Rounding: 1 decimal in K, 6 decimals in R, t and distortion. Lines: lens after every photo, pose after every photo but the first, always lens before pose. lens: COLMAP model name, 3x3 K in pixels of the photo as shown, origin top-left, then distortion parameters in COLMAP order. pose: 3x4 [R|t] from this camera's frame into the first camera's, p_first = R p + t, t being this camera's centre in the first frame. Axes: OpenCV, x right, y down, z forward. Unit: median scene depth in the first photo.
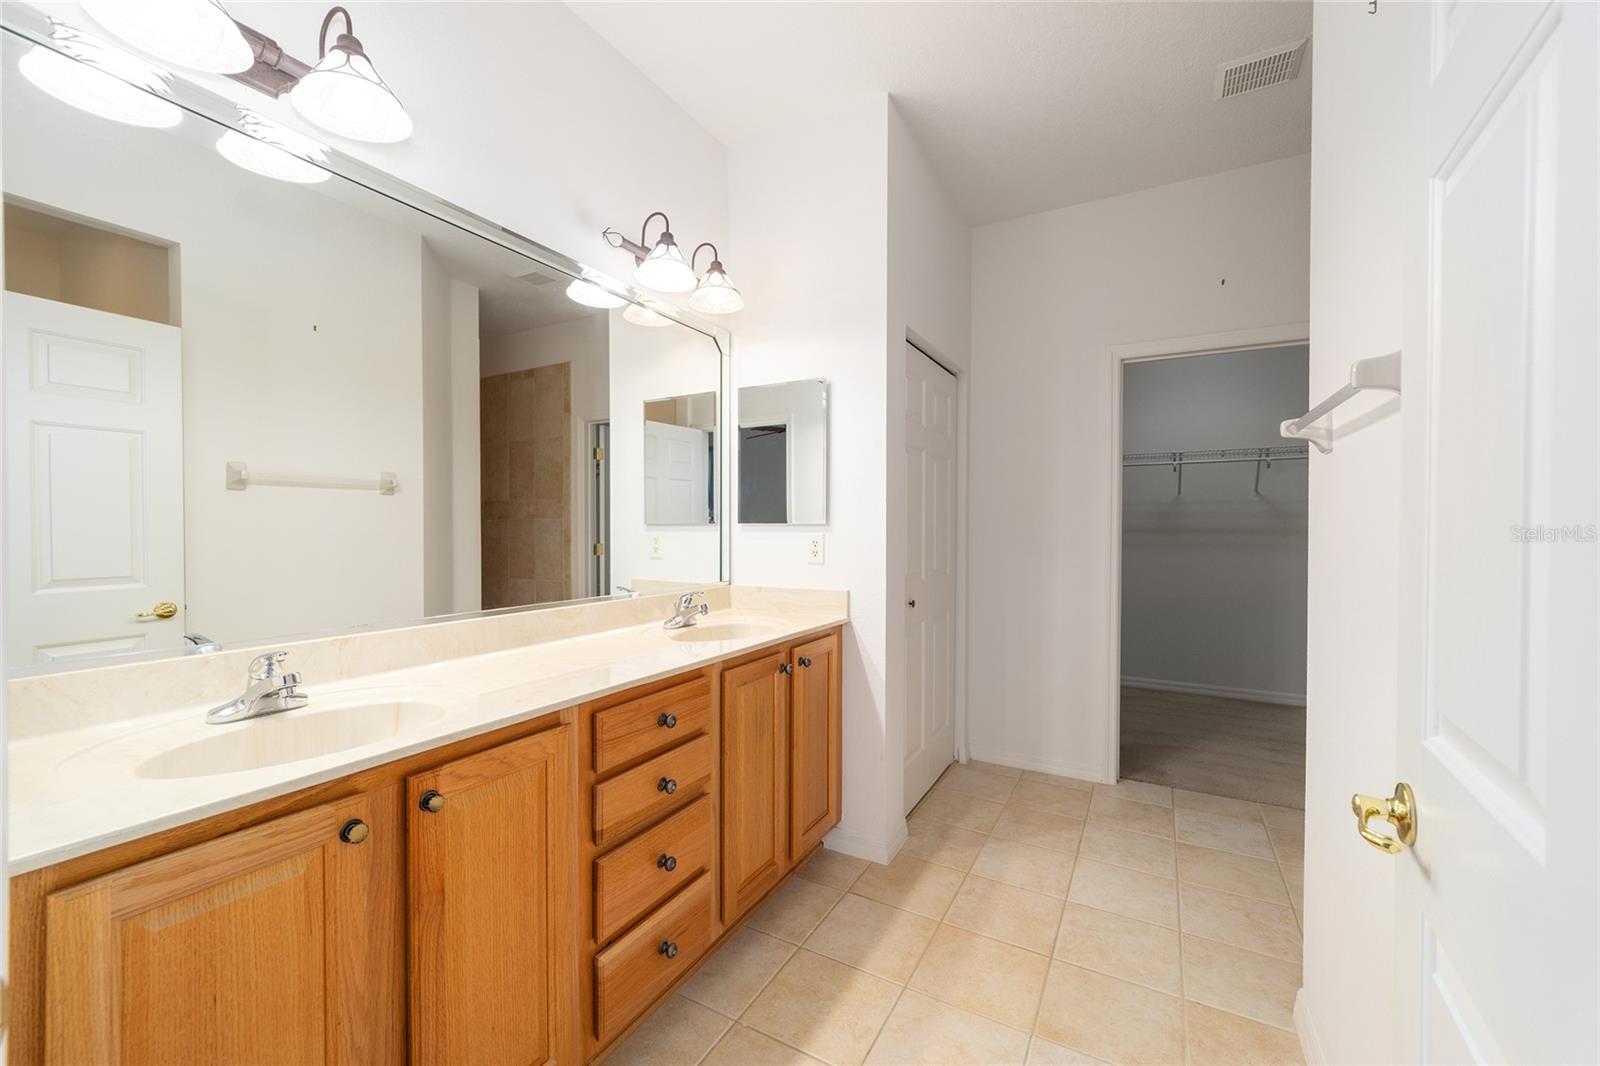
lens RADIAL K [[636.9, 0, 798.6], [0, 636.9, 534.0], [0, 0, 1]] dist [-0.001163, -0.000248]
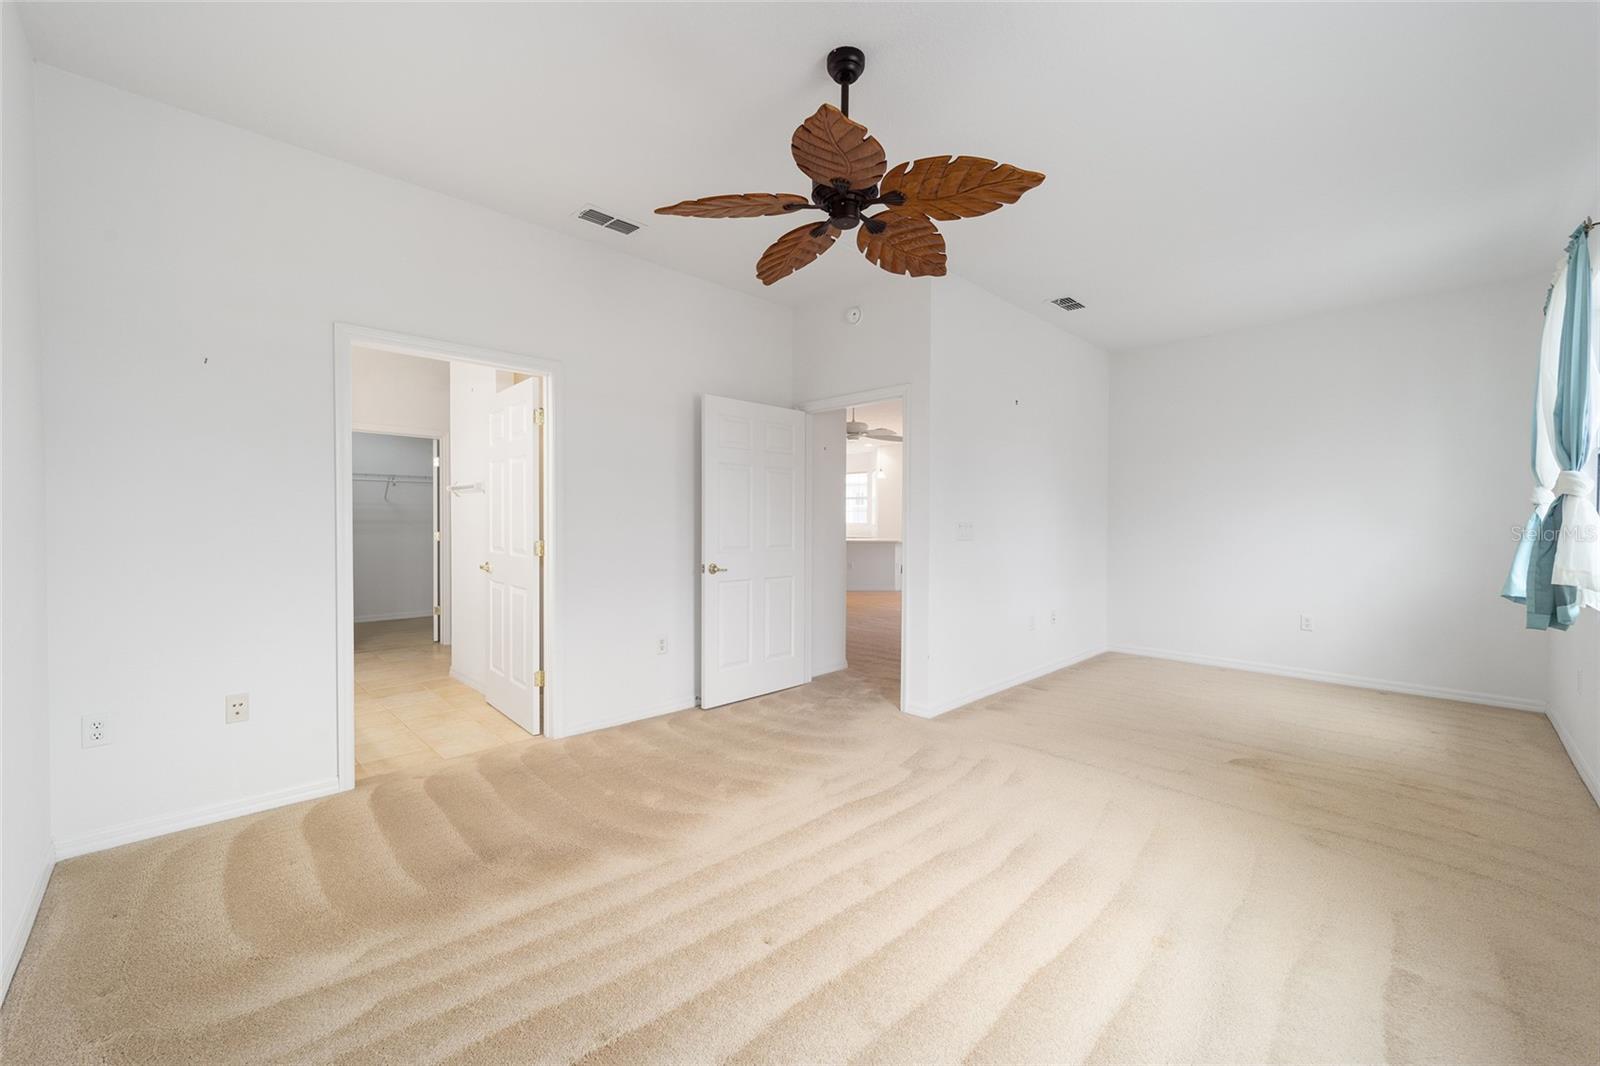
lens RADIAL K [[636.9, 0, 800.0], [0, 636.9, 533.3], [0, 0, 1]] dist [-0.001163, -0.000248]
pose [[0.261869, -0.011947, 0.965029, -0.546836], [0.013545, 0.999870, 0.008703, 0.014174], [-0.965008, 0.010792, 0.261997, -0.410538]]
